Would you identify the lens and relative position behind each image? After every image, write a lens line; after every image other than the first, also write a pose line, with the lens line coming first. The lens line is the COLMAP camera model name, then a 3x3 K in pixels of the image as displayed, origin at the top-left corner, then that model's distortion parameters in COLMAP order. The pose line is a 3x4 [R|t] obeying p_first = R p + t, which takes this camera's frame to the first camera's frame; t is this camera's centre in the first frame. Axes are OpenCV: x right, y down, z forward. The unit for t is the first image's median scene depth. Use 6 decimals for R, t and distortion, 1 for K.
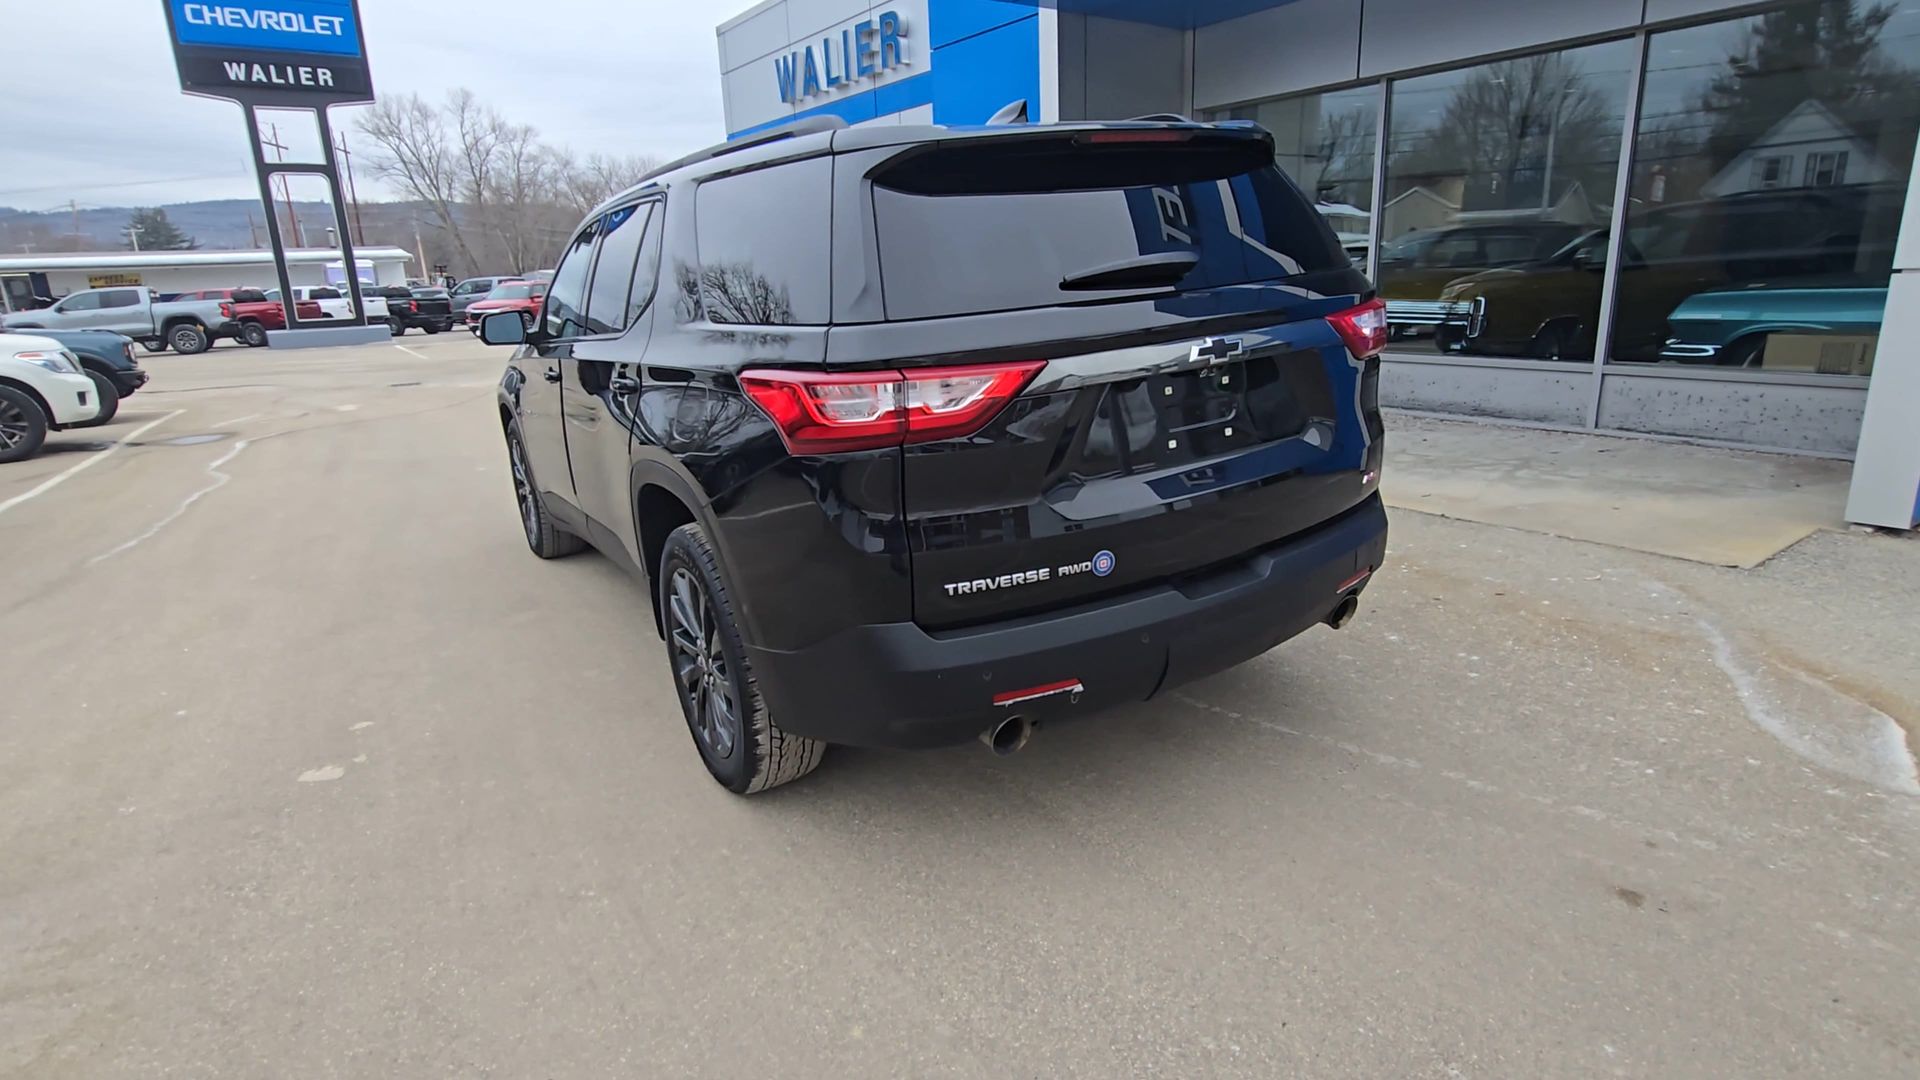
lens RADIAL K [[1000.3, 0, 960.0], [0, 1000.3, 540.0], [0, 0, 1]] dist [0.003335, -0.000759]
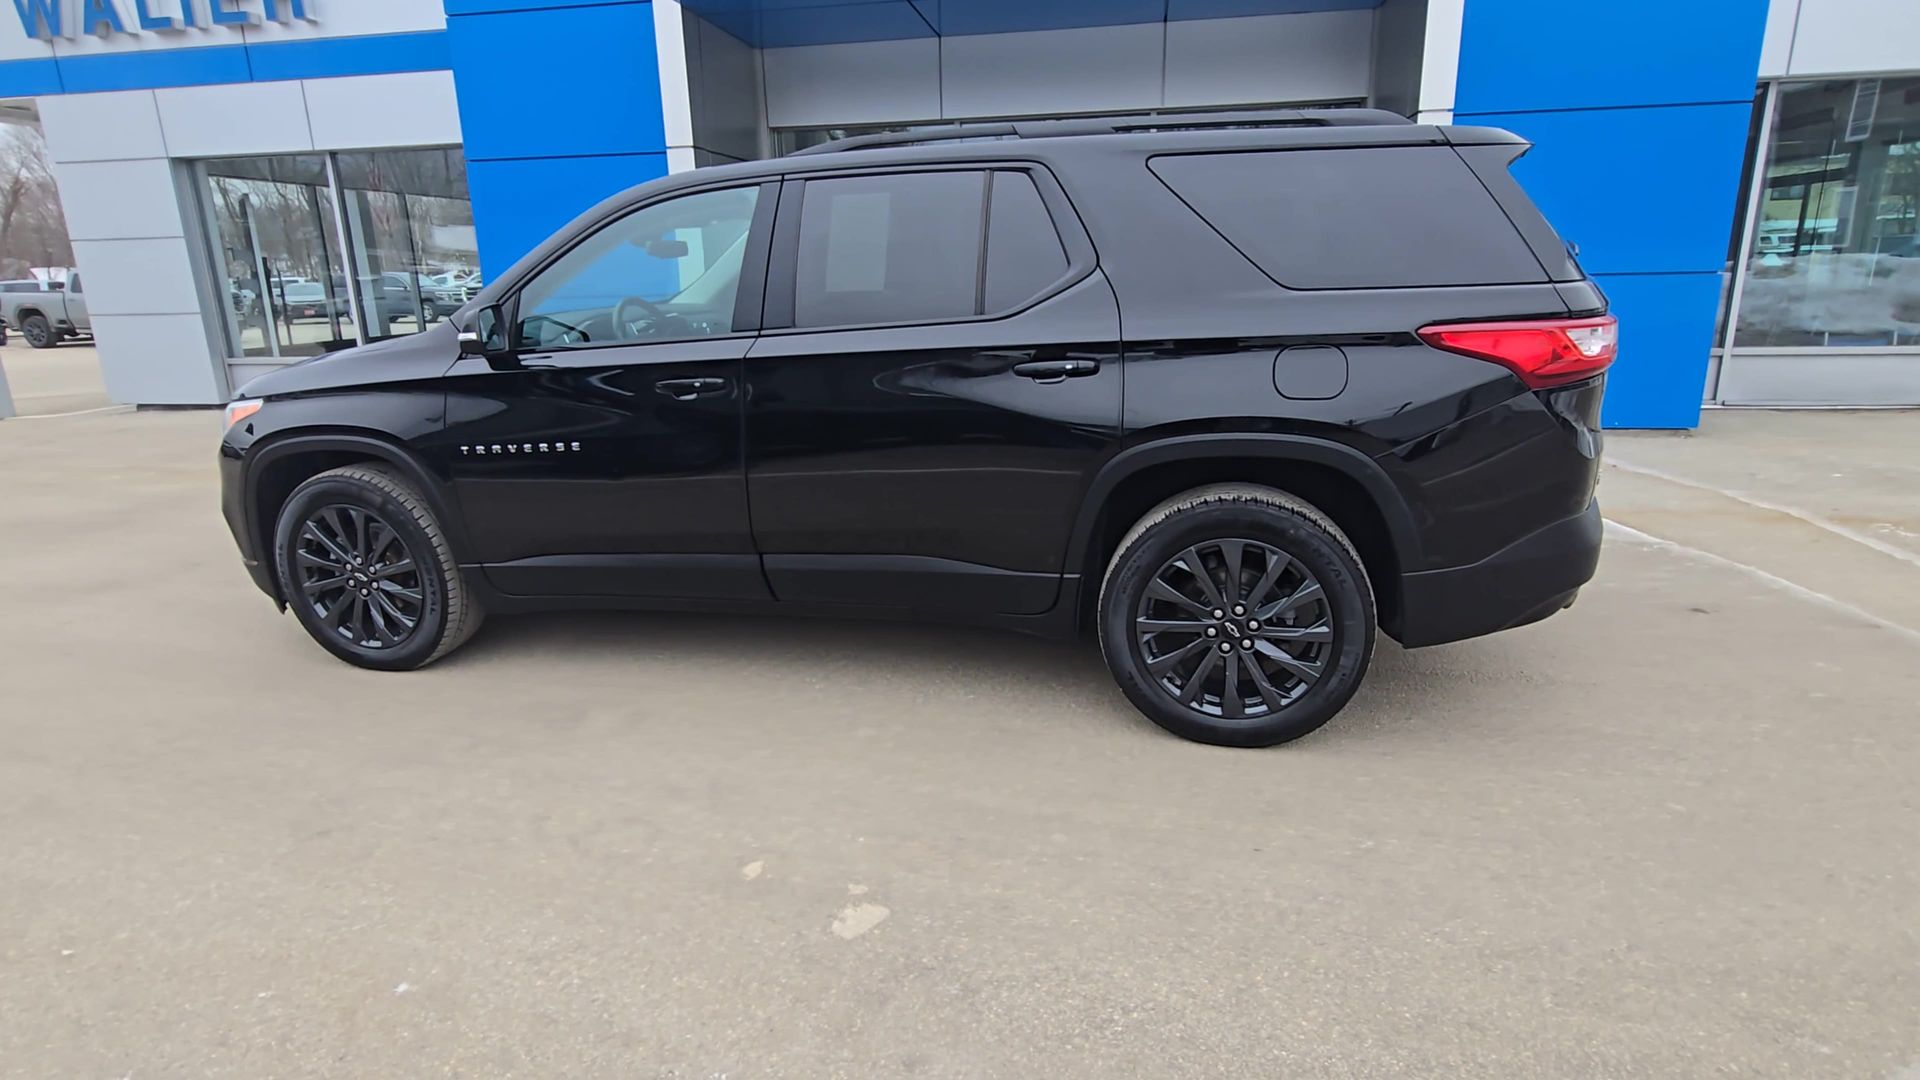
lens RADIAL K [[1000.3, 0, 960.0], [0, 1000.3, 540.0], [0, 0, 1]] dist [0.003335, -0.000759]
pose [[0.713950, -0.155353, 0.682745, -0.292713], [0.175701, 0.983627, 0.040084, -0.014442], [-0.677794, 0.091341, 0.729556, 0.113747]]
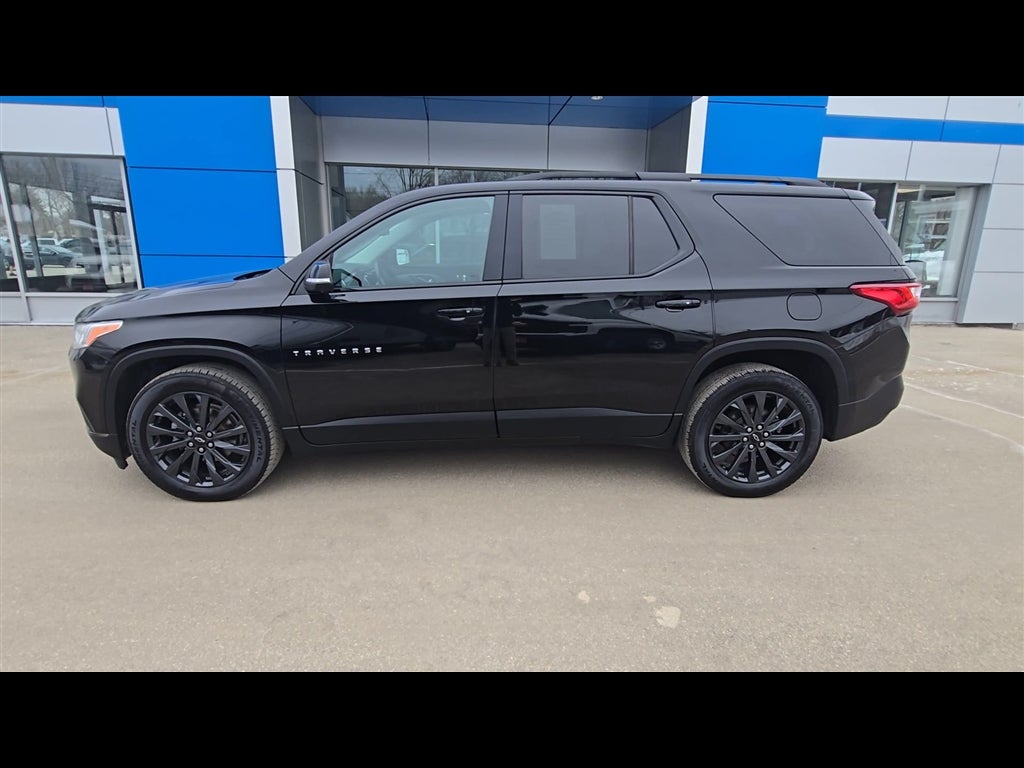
lens RADIAL K [[534.7, 0, 512.0], [0, 534.7, 384.0], [0, 0, 1]] dist [0.001128, 0.000291]
pose [[0.482184, -0.162592, 0.860850, -0.358080], [0.197428, 0.977517, 0.074043, -0.040009], [-0.853534, 0.134253, 0.503444, 0.223303]]
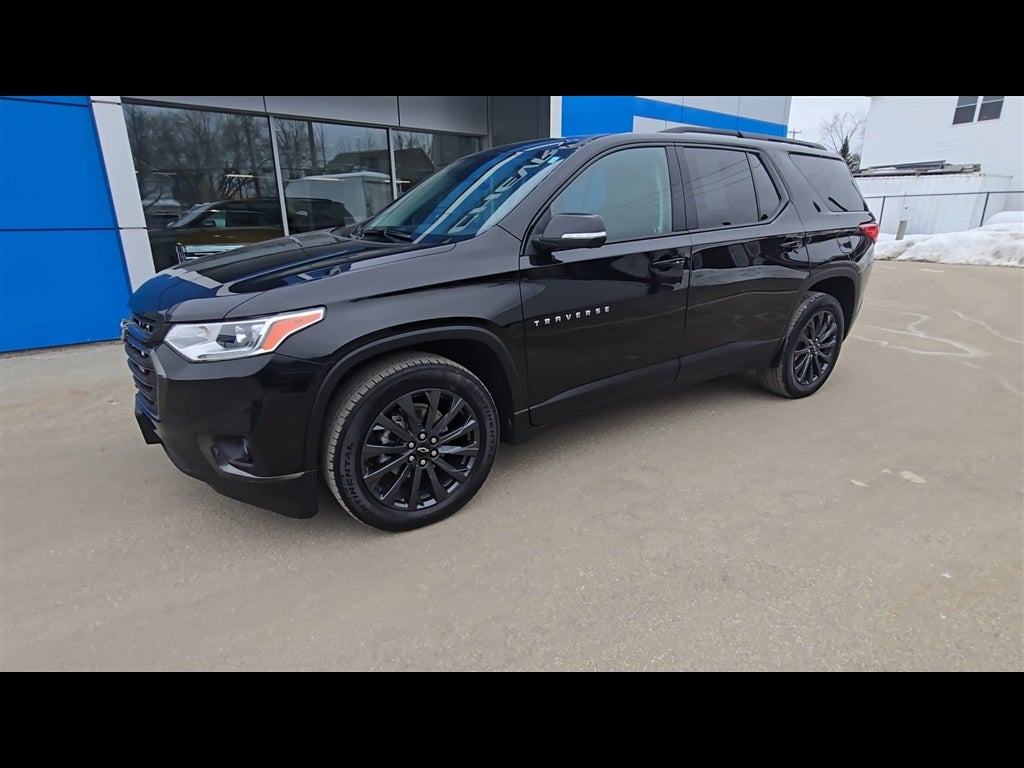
lens RADIAL K [[534.7, 0, 512.0], [0, 534.7, 384.0], [0, 0, 1]] dist [0.001128, 0.000291]
pose [[-0.039019, -0.250274, 0.967388, -0.405585], [0.277996, 0.927186, 0.251086, -0.090169], [-0.959789, 0.278728, 0.033398, 0.443738]]
